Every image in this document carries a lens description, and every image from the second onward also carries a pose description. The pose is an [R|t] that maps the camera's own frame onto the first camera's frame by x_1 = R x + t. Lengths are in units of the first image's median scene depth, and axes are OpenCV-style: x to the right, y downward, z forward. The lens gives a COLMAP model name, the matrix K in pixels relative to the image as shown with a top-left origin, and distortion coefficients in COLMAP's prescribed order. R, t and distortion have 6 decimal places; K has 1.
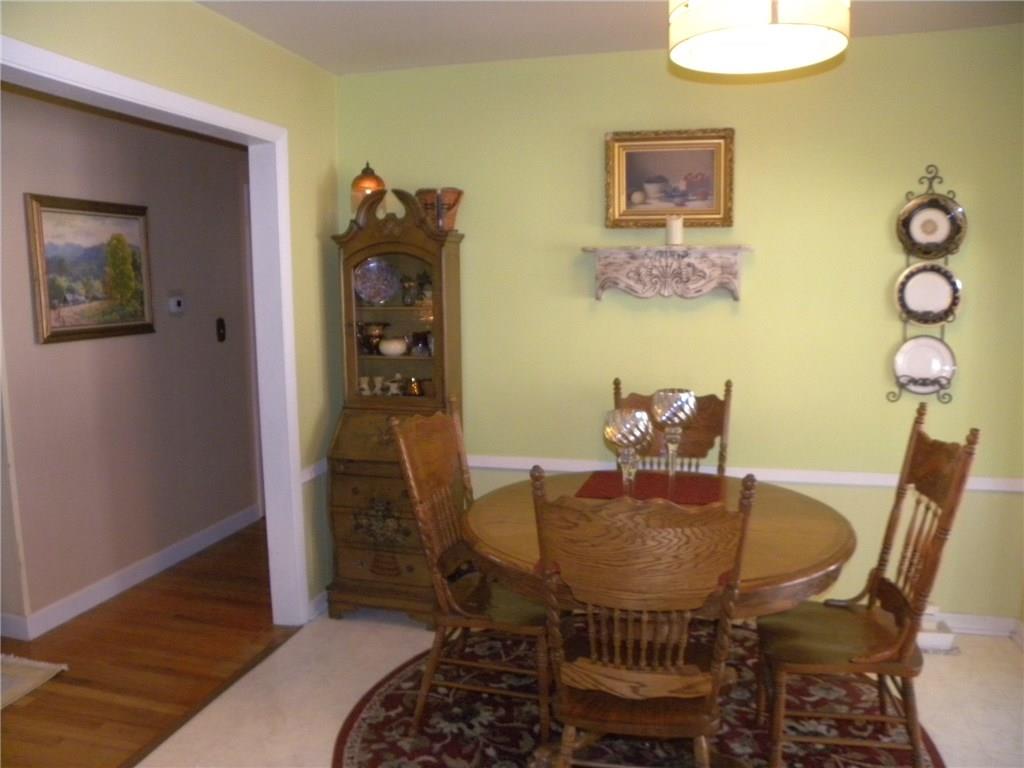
lens RADIAL K [[782.6, 0, 512.0], [0, 782.6, 384.0], [0, 0, 1]] dist [-0.161475, 0.128612]
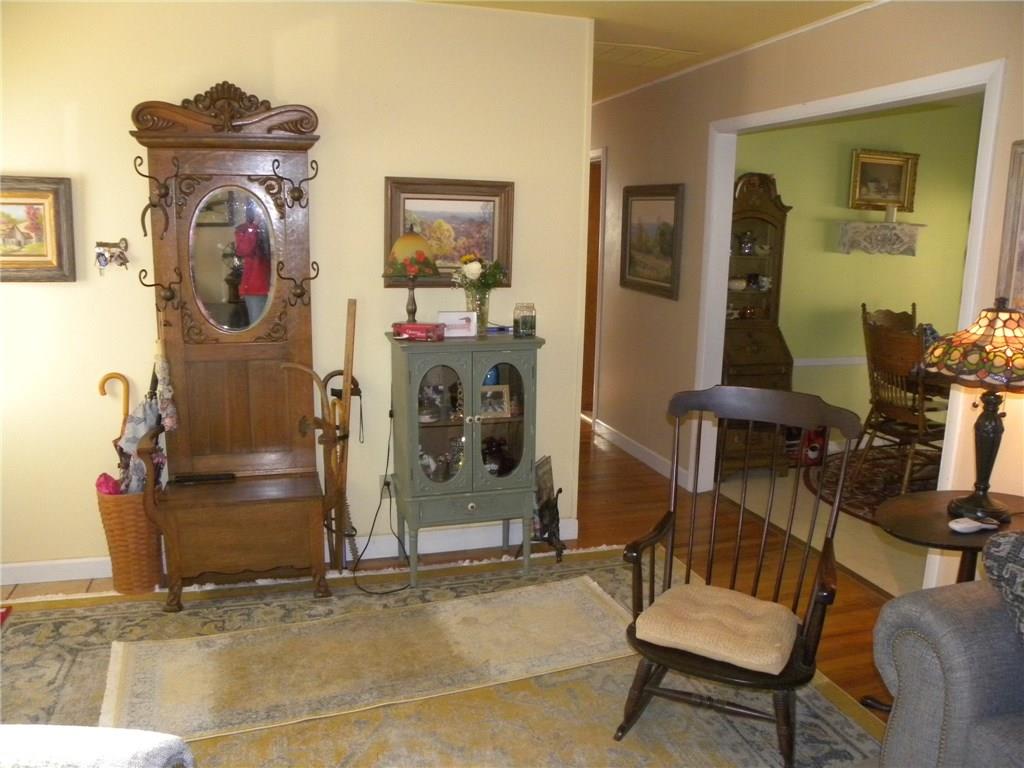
lens RADIAL K [[782.6, 0, 512.0], [0, 782.6, 384.0], [0, 0, 1]] dist [-0.161475, 0.128612]
pose [[0.853855, -0.078043, 0.514628, -1.322032], [0.042713, 0.995867, 0.080154, 0.002676], [-0.518756, -0.046459, 0.853659, 0.019718]]
